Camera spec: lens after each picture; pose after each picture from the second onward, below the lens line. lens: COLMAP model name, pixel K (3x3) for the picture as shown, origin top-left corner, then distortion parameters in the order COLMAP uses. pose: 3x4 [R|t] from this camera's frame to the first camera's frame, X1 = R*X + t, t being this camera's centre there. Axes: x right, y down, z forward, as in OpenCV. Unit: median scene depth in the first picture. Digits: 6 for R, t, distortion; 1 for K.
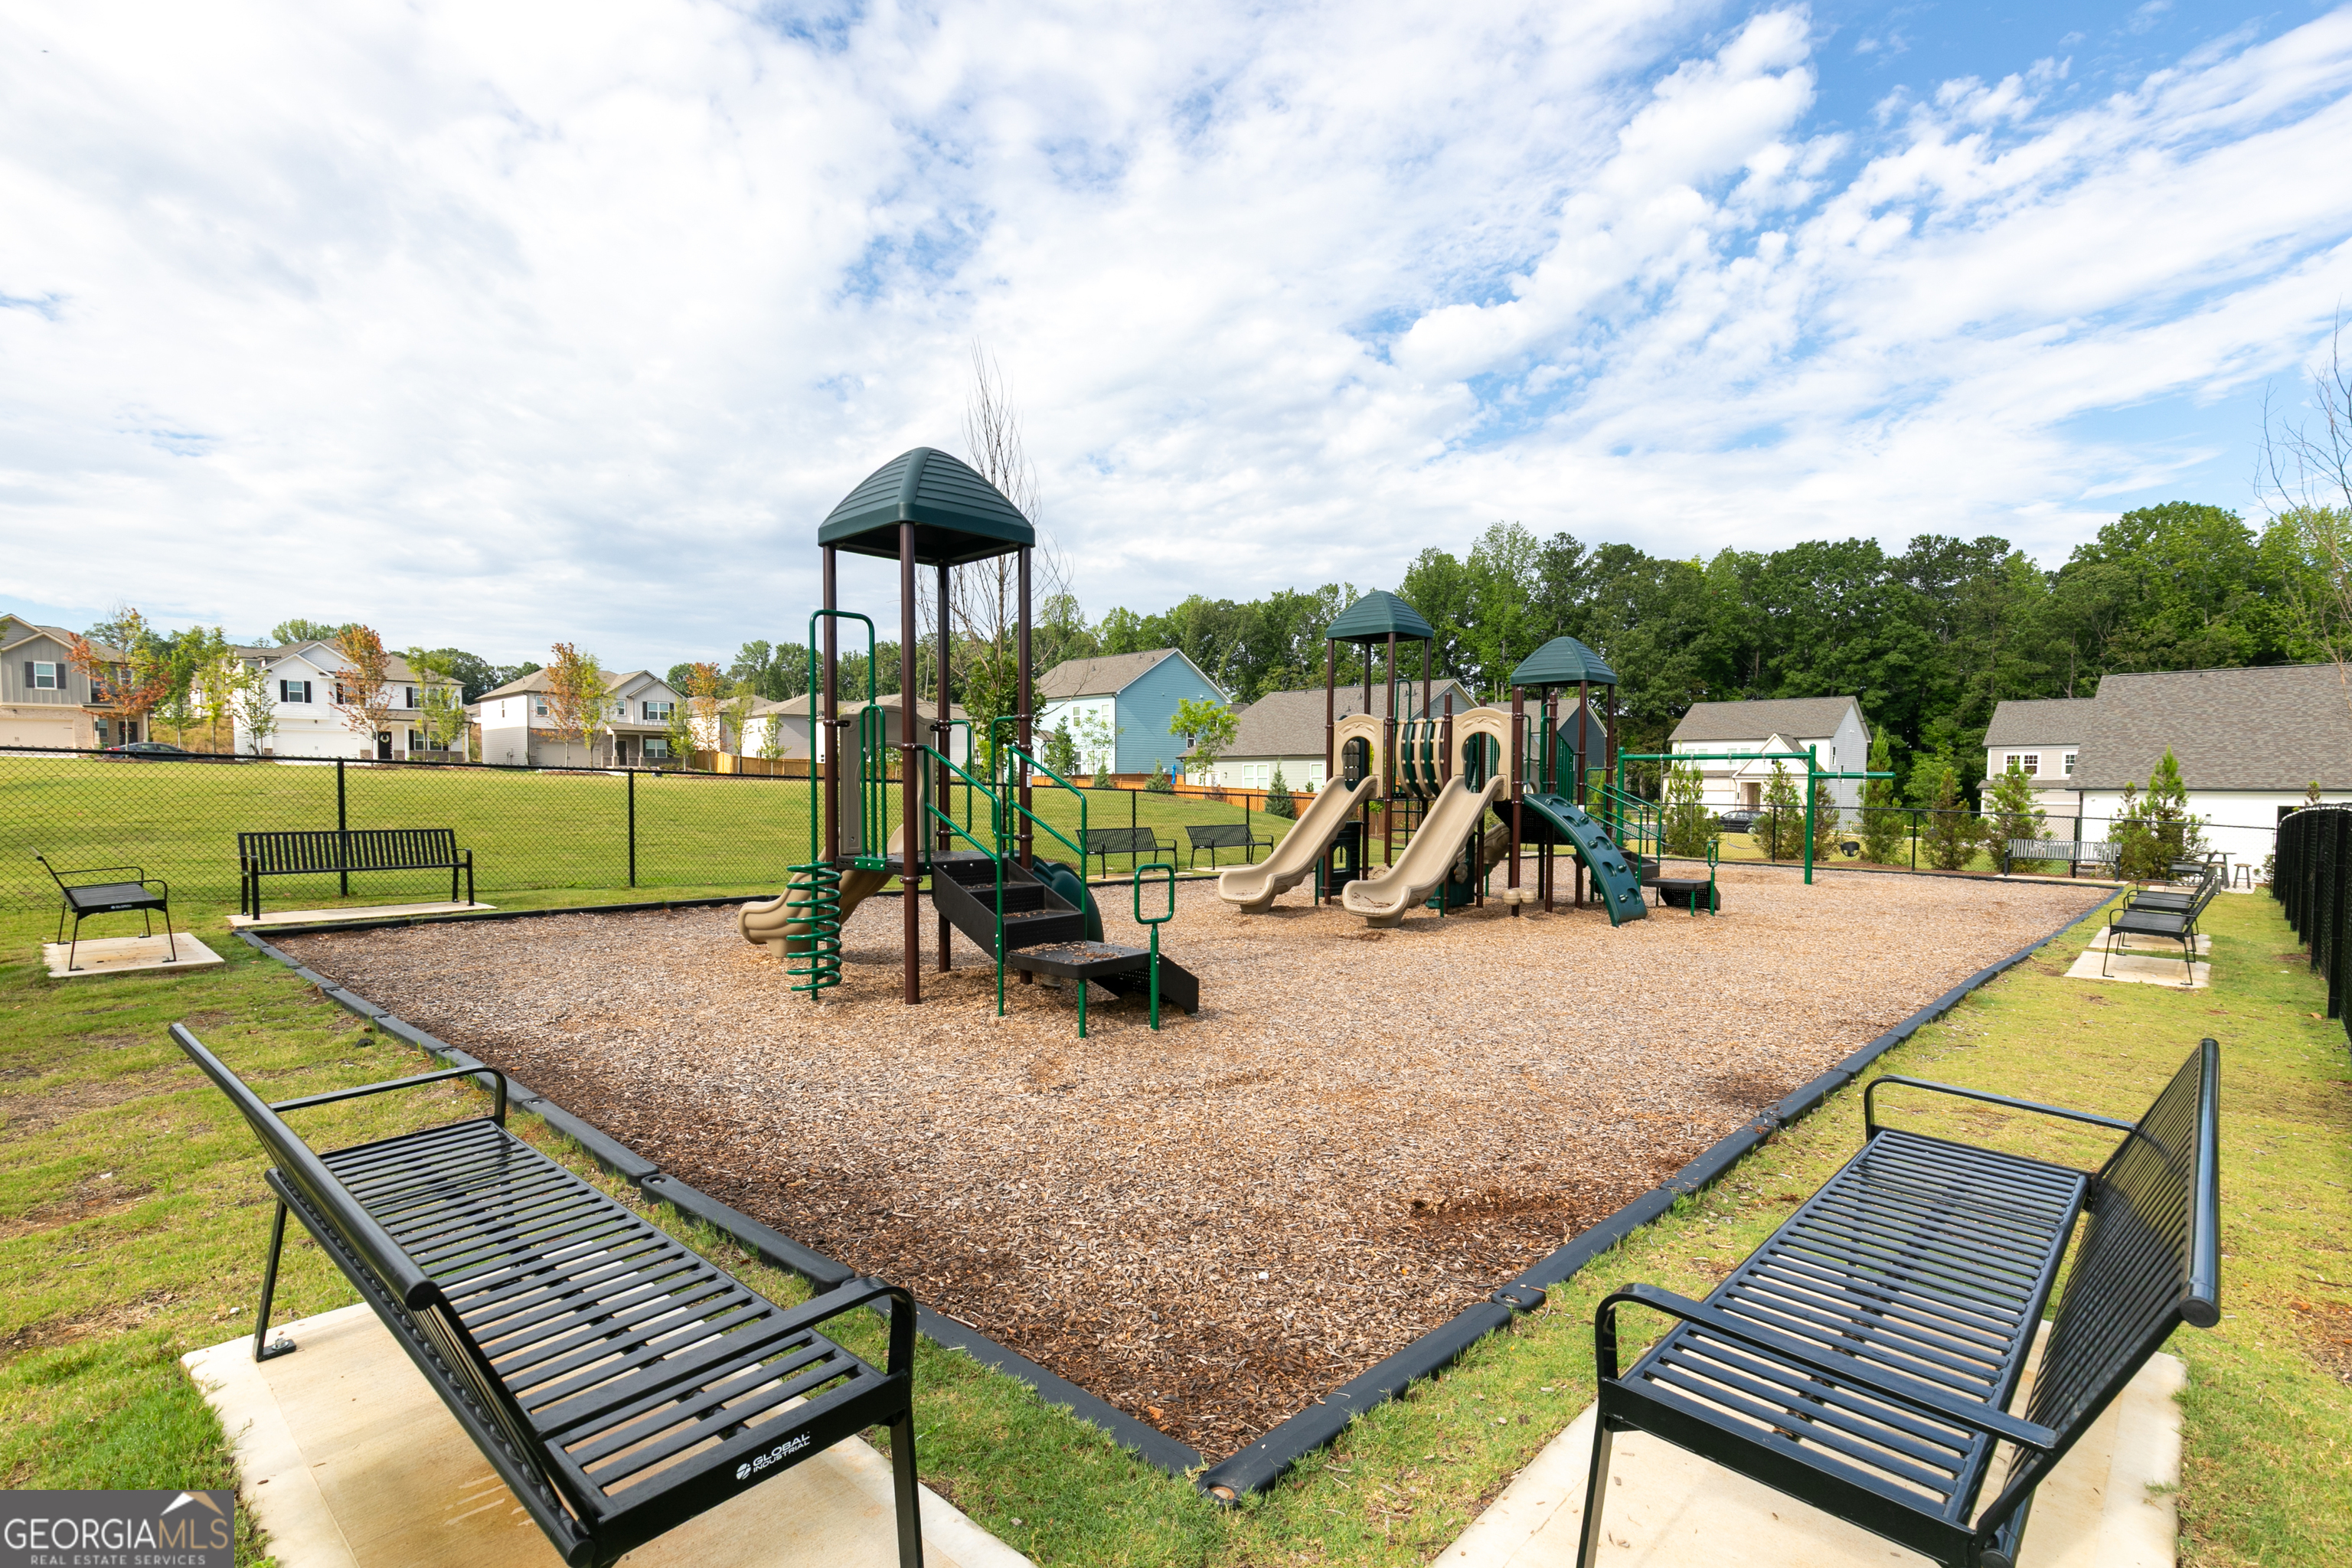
lens RADIAL K [[1064.7, 0, 1173.2], [0, 1064.7, 790.6], [0, 0, 1]] dist [0.001889, 0.001015]
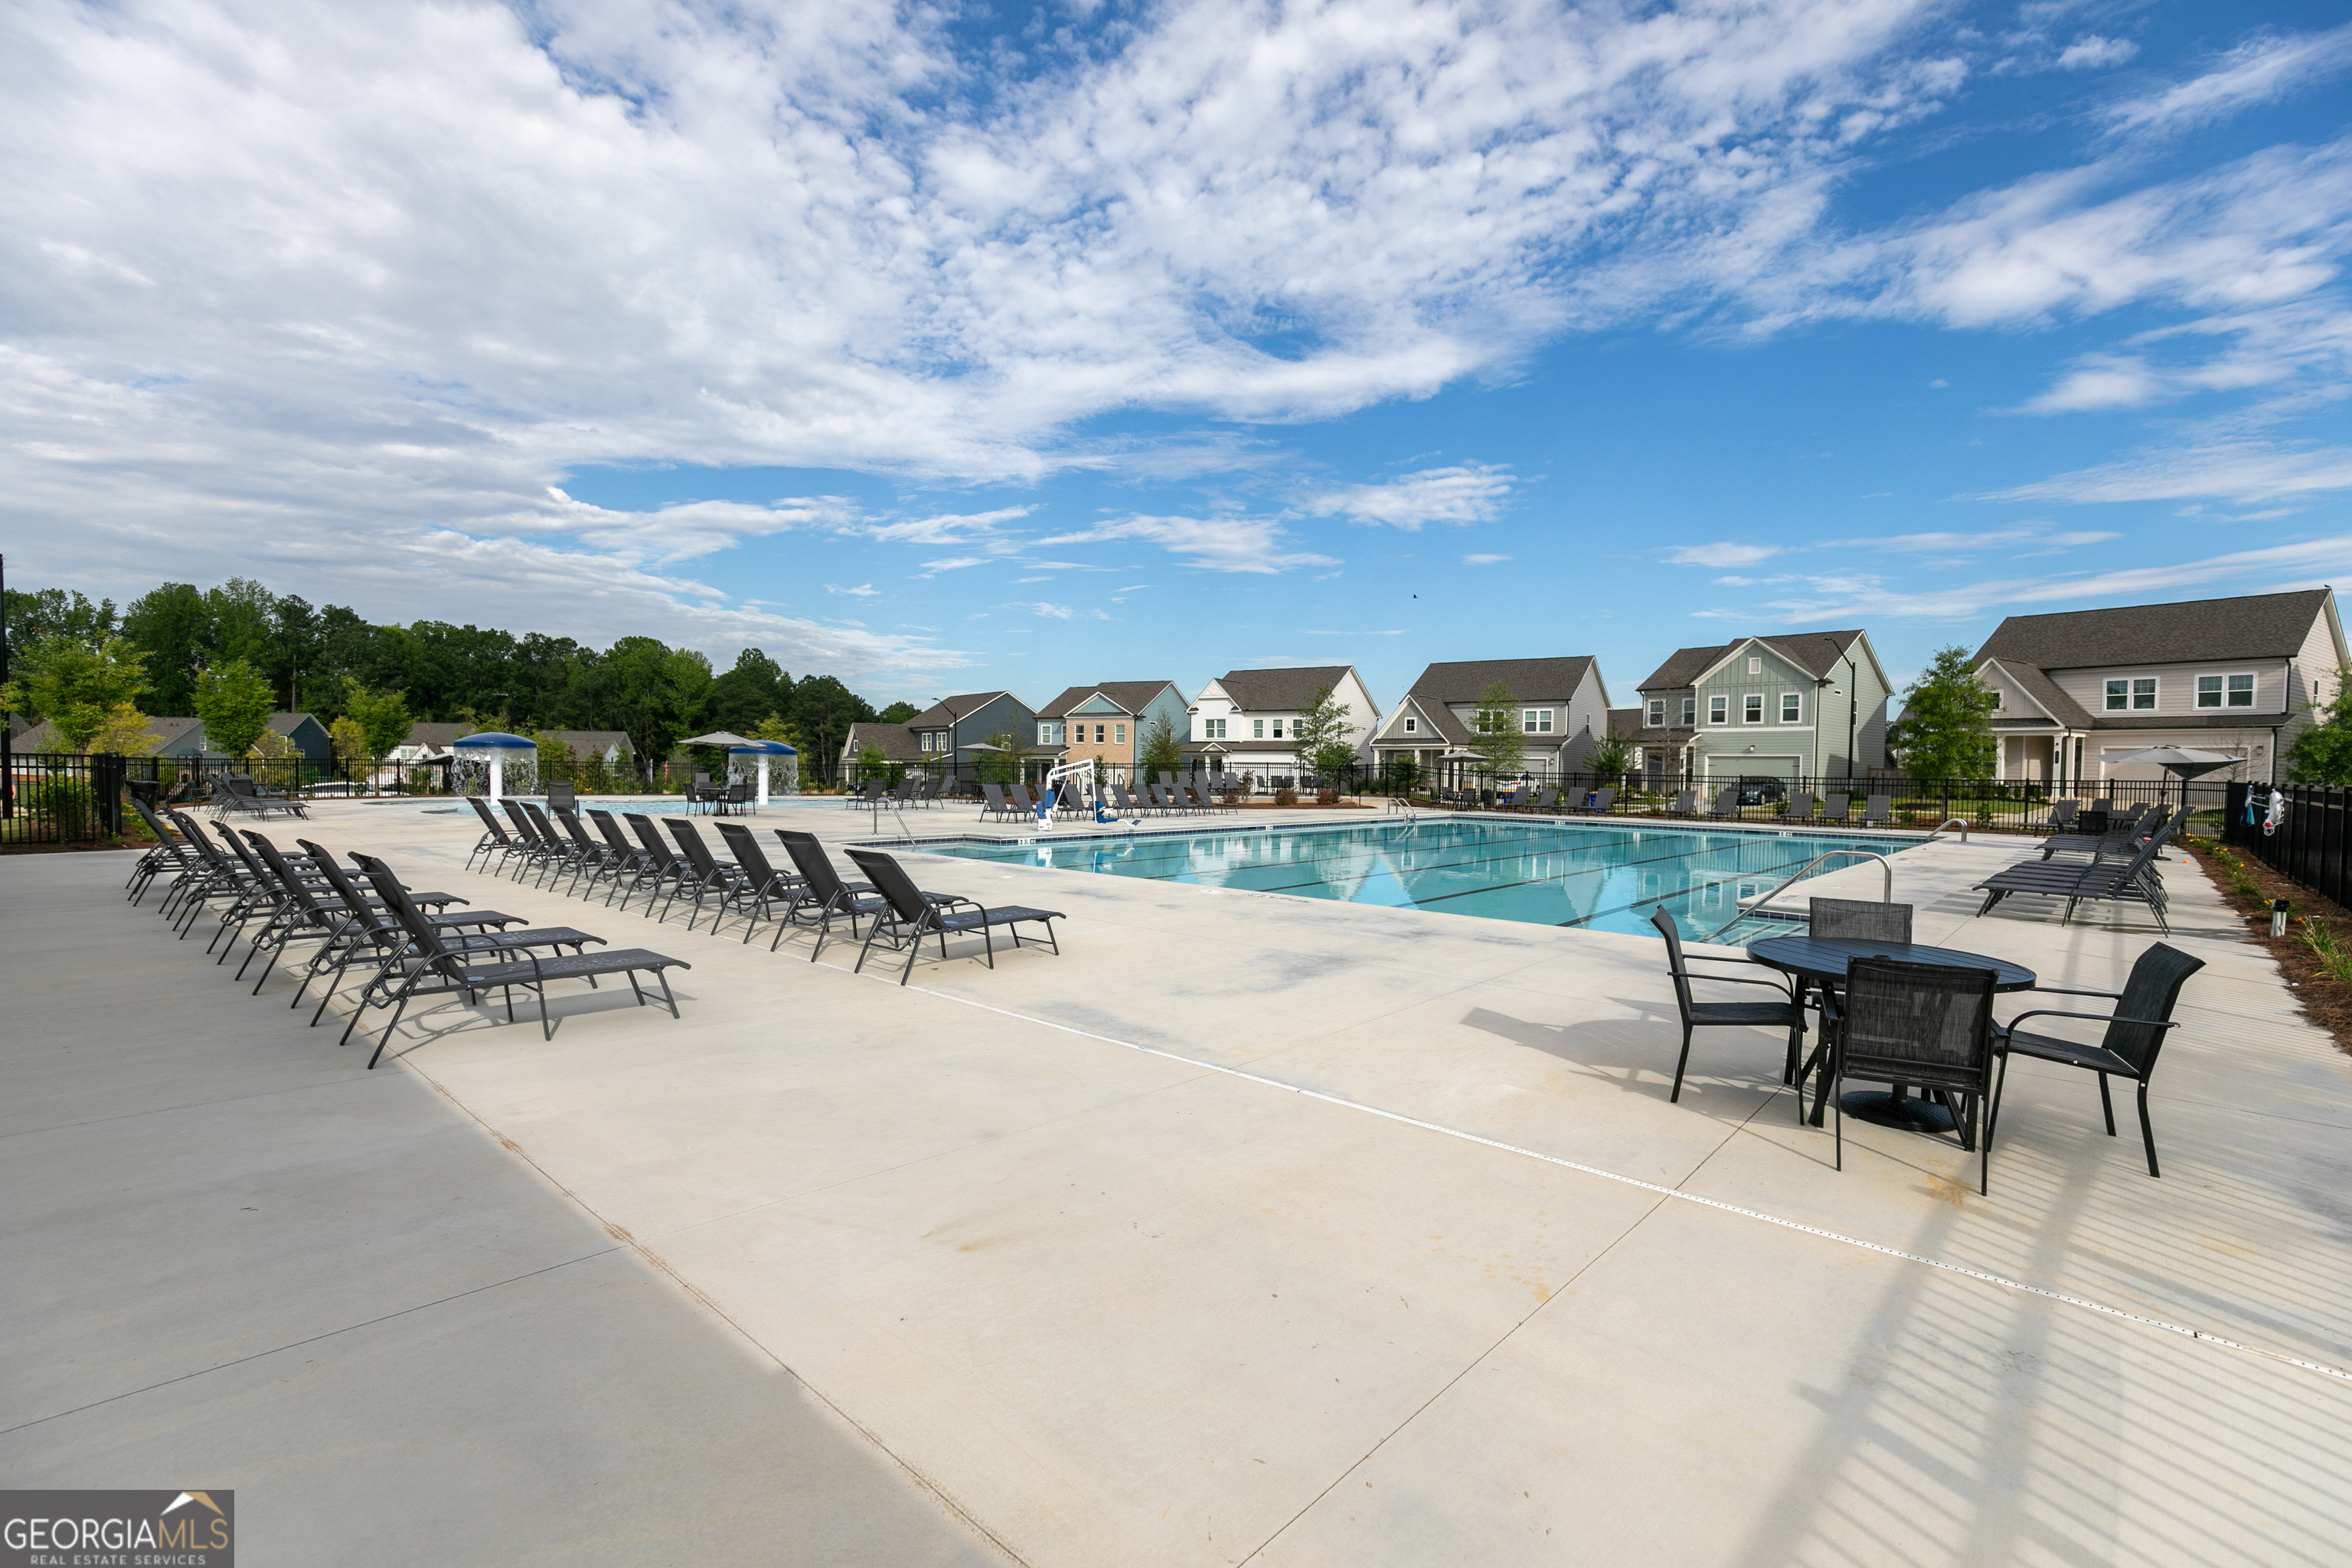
lens RADIAL K [[1064.7, 0, 1166.7], [0, 1064.7, 797.4], [0, 0, 1]] dist [0.001889, 0.001015]
pose [[0.558445, -0.028314, 0.829058, -0.183404], [0.002211, 0.999465, 0.032645, -0.013093], [-0.829538, -0.016397, 0.558209, -0.806201]]
